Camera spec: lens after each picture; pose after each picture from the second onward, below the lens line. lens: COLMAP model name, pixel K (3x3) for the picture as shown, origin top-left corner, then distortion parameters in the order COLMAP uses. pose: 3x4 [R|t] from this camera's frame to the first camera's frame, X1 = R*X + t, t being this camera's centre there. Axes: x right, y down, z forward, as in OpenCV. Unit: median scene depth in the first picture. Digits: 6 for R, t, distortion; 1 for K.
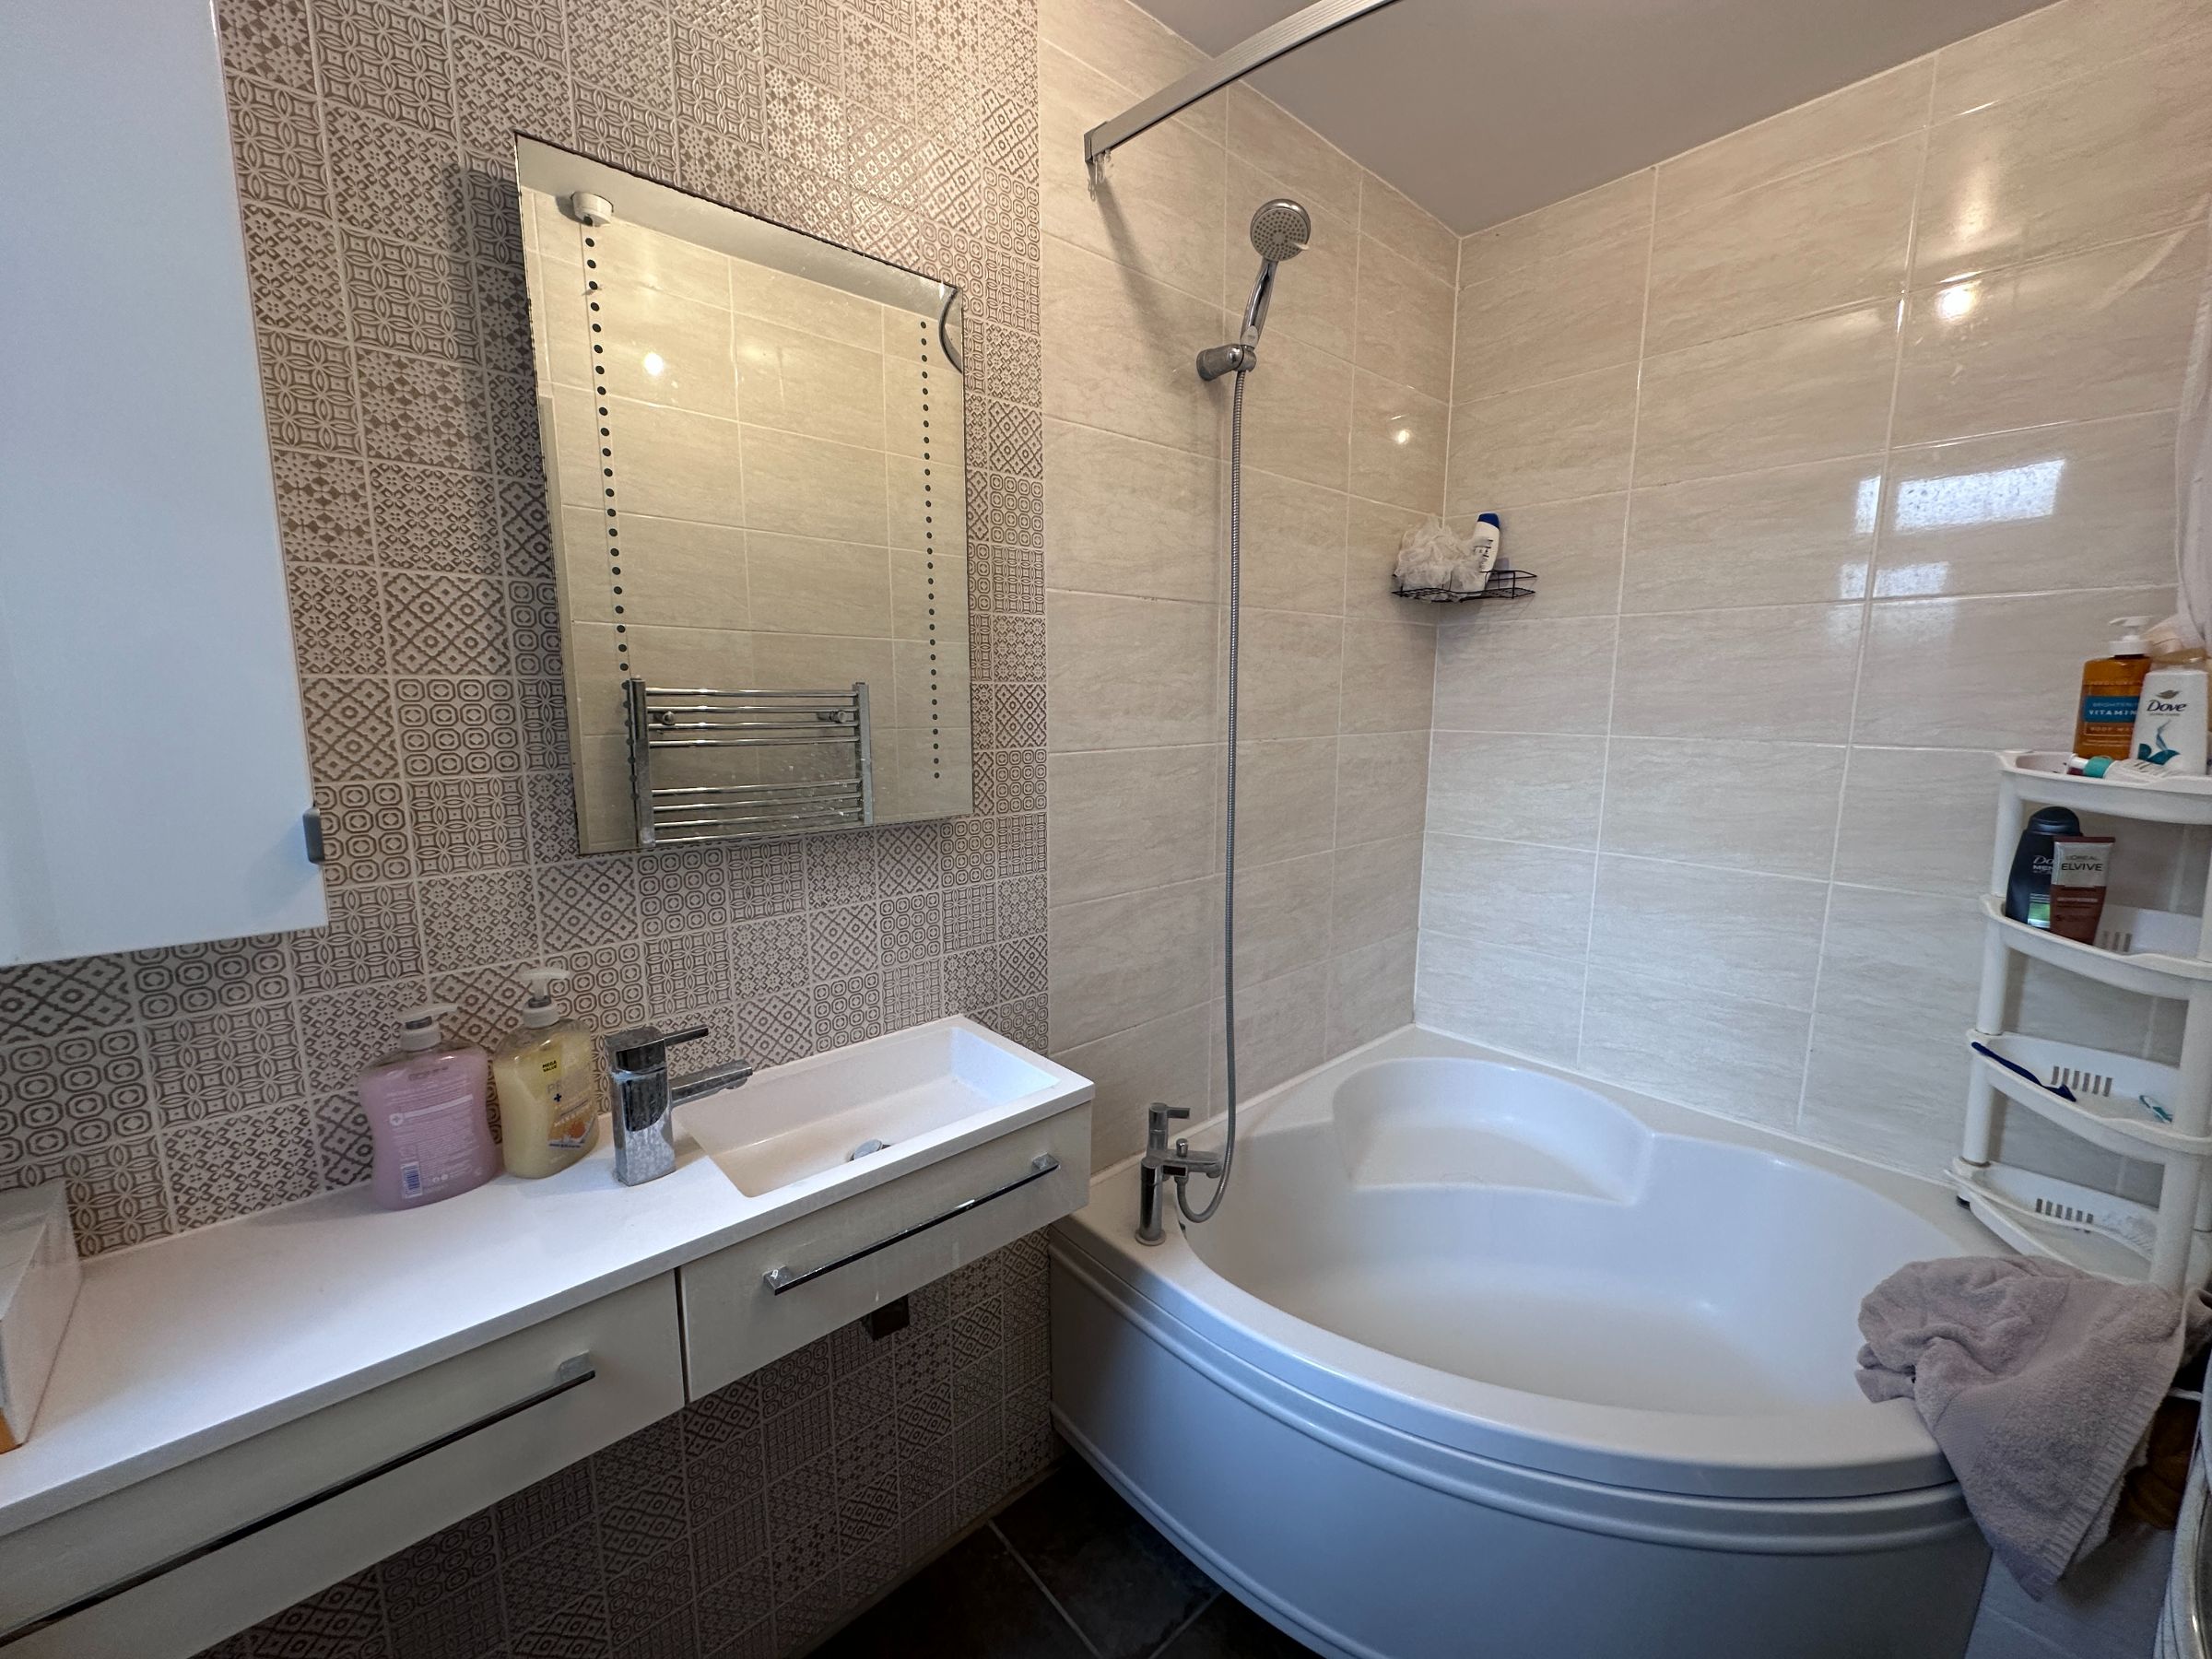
lens RADIAL K [[885.3, 0, 1110.9], [0, 885.3, 829.1], [0, 0, 1]] dist [-0.002130, 0.000007]
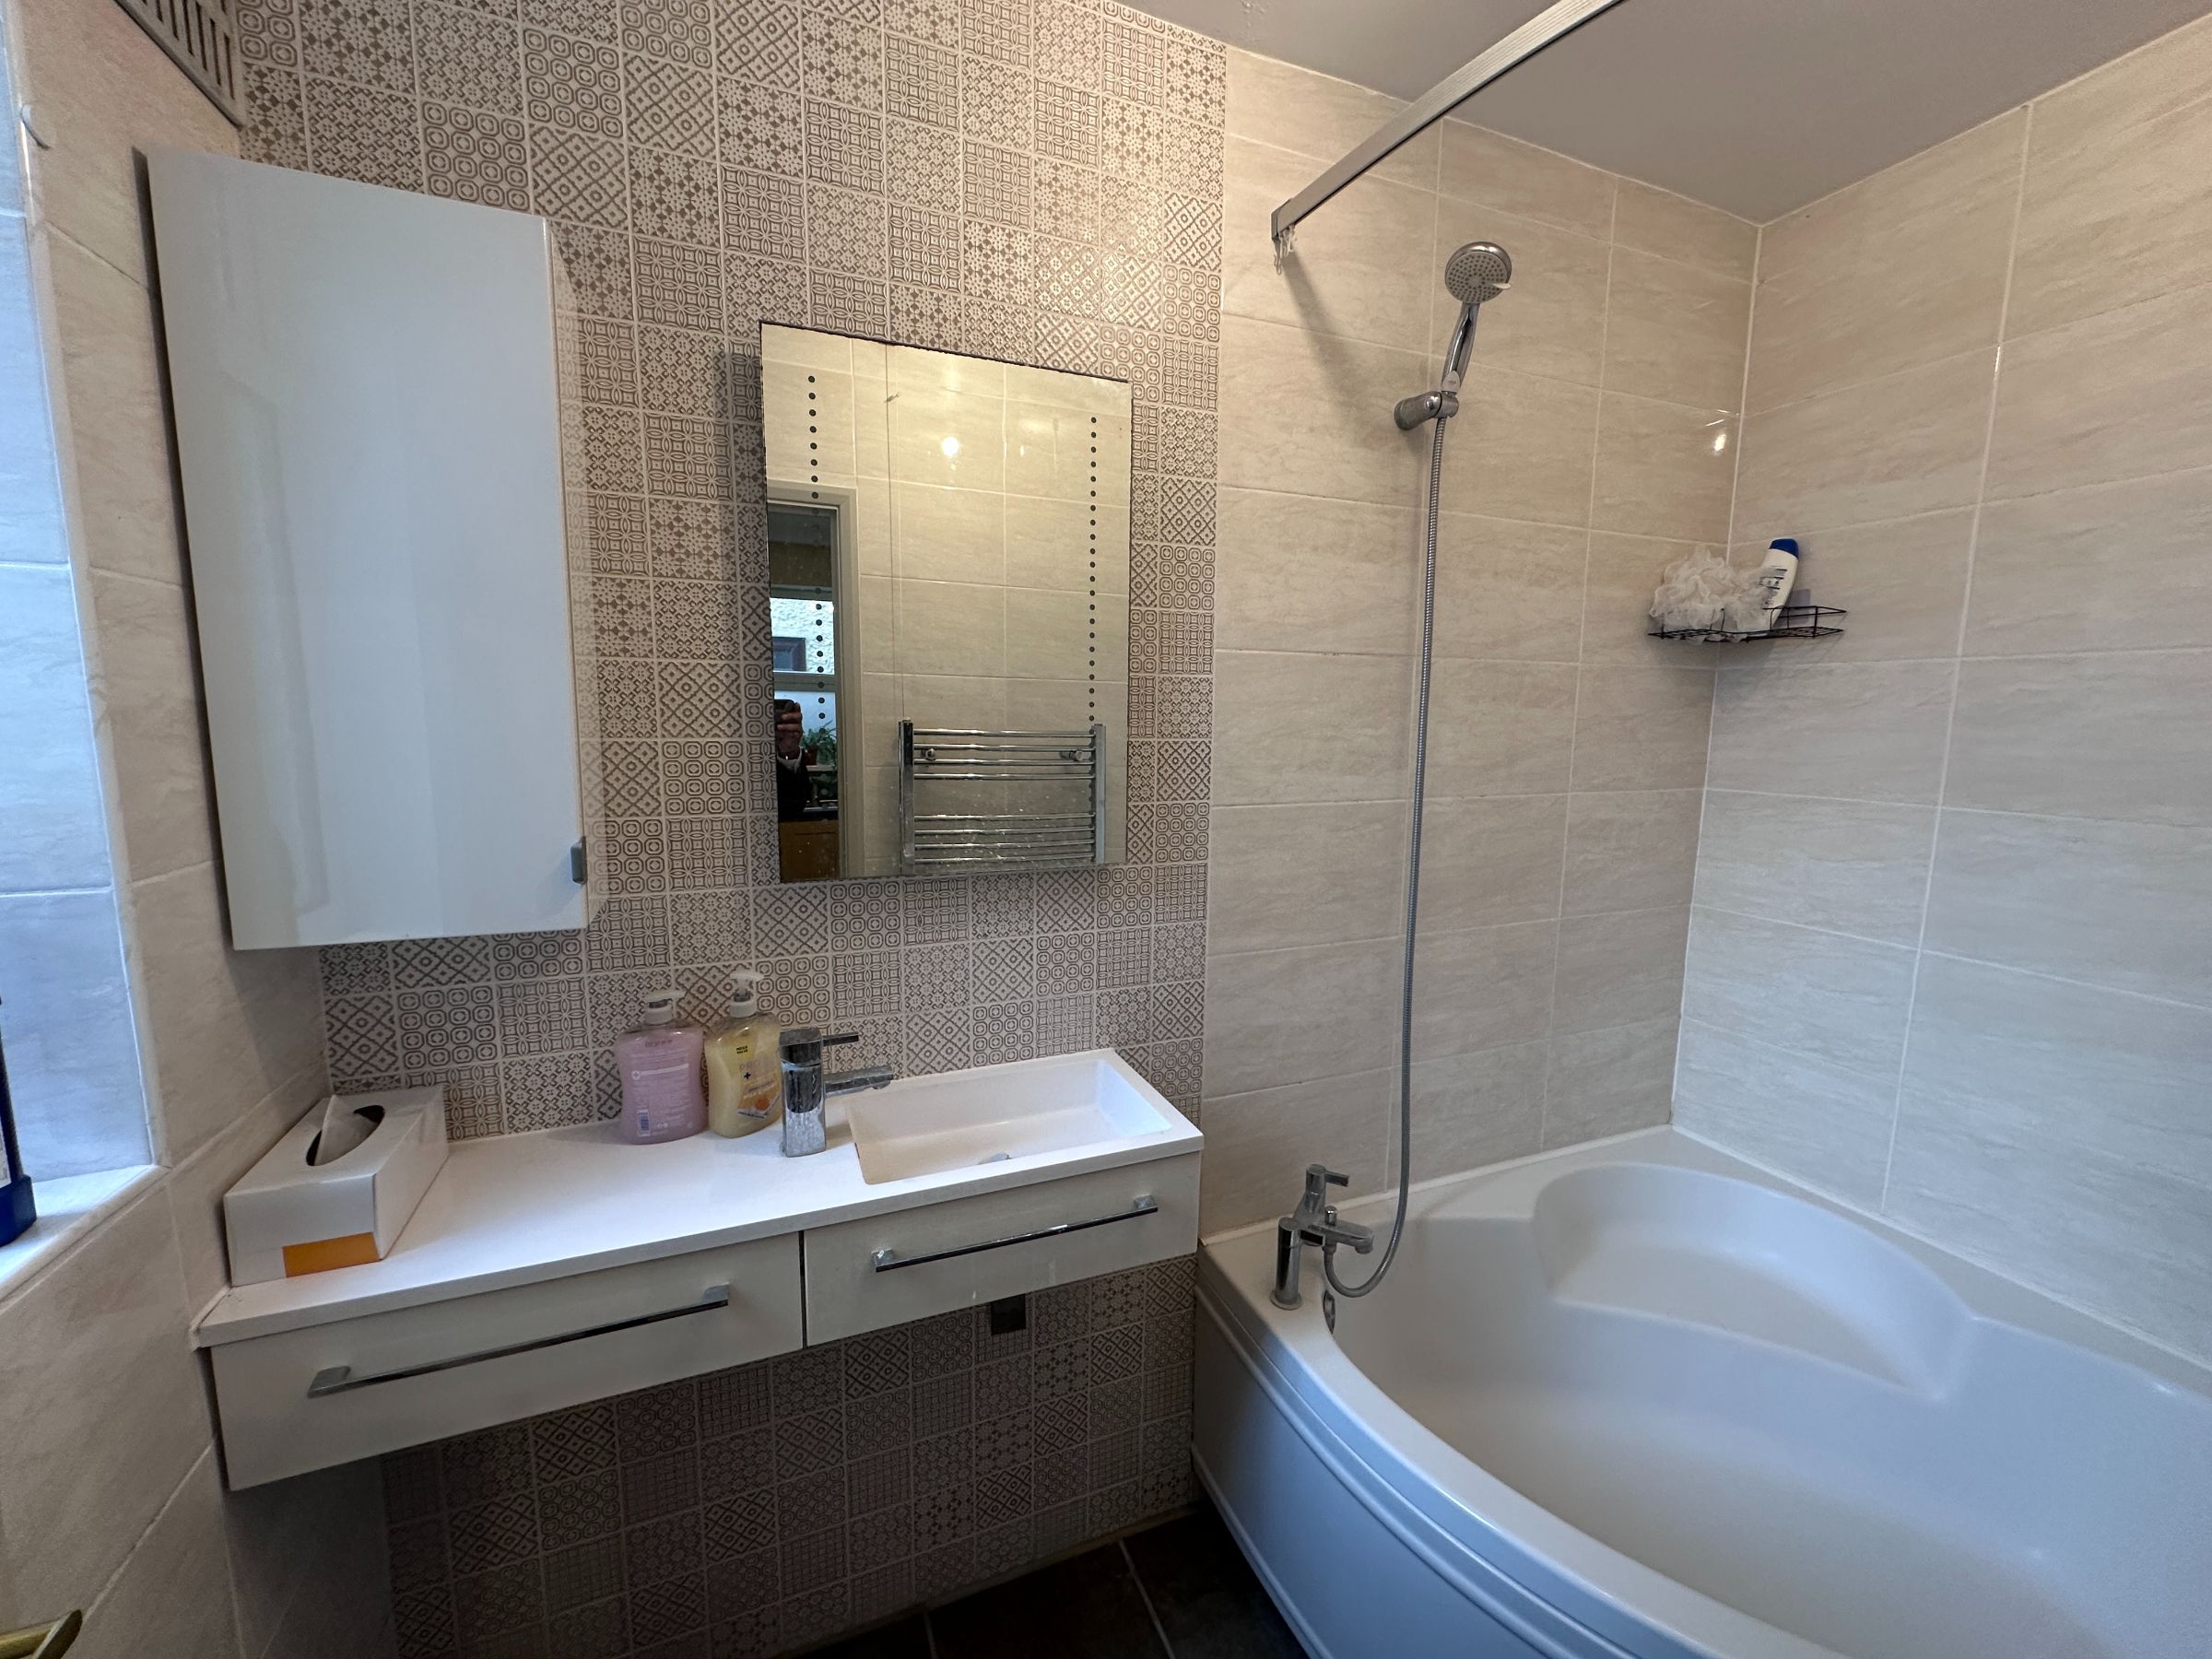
lens RADIAL K [[885.2, 0, 1106.0], [0, 885.2, 829.5], [0, 0, 1]] dist [-0.001408, 0.000543]
pose [[0.941385, 0.052959, -0.333152, 0.165195], [-0.061611, 0.997981, -0.015451, -0.036629], [0.331661, 0.035071, 0.942747, -0.015188]]
